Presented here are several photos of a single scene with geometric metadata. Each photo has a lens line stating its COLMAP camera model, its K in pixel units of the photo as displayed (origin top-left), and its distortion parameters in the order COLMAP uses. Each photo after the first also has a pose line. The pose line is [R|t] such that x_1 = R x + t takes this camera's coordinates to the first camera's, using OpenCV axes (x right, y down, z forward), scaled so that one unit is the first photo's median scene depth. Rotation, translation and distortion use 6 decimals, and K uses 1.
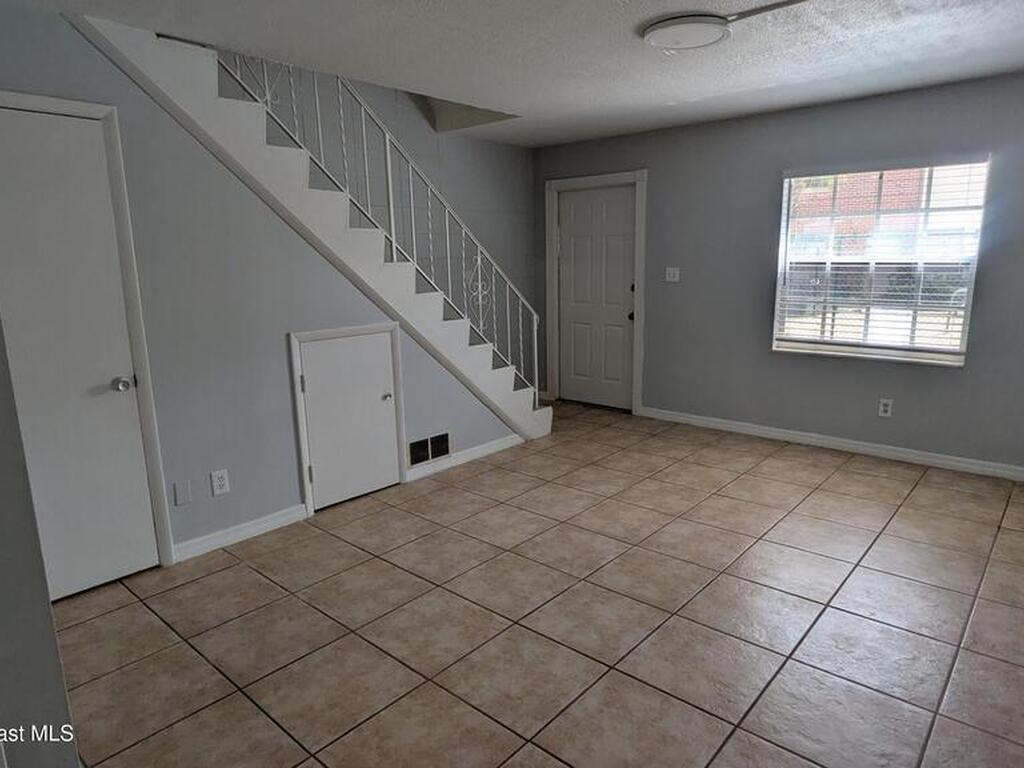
lens RADIAL K [[641.5, 0, 512.0], [0, 641.5, 384.0], [0, 0, 1]] dist [0.019742, 0.000588]
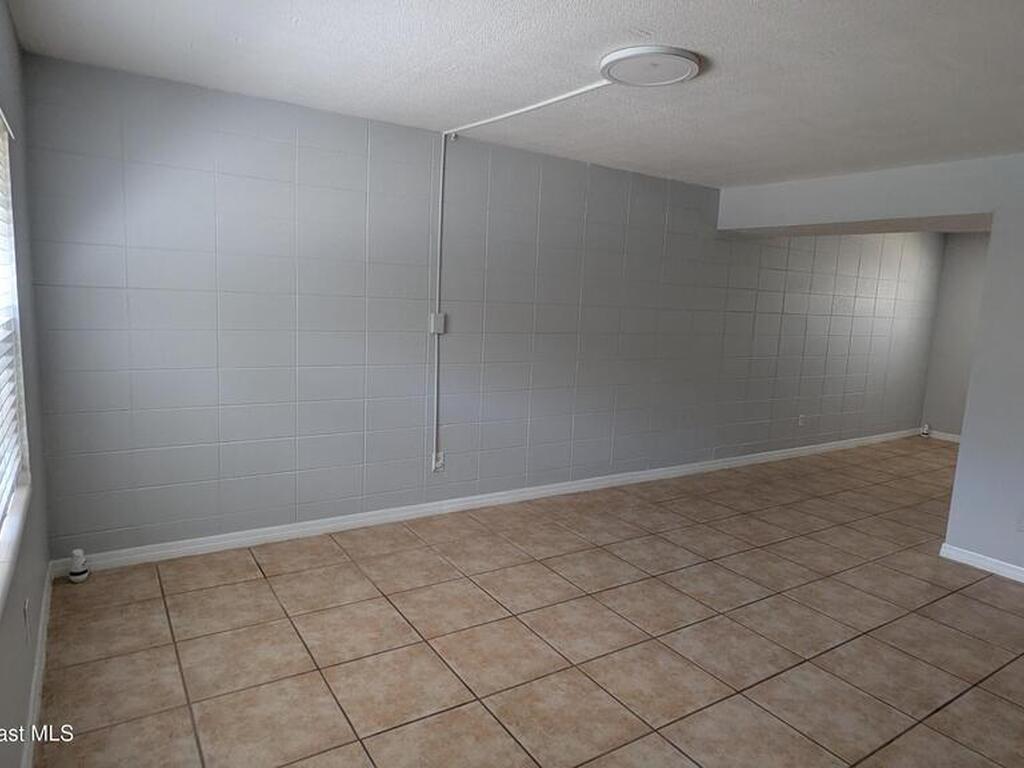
lens RADIAL K [[641.5, 0, 512.0], [0, 641.5, 384.0], [0, 0, 1]] dist [0.019742, 0.000588]
pose [[-0.962651, -0.076416, 0.259739, 0.175135], [0.013802, 0.944246, 0.328952, -0.377531], [-0.270395, 0.320251, -0.907924, 1.744846]]
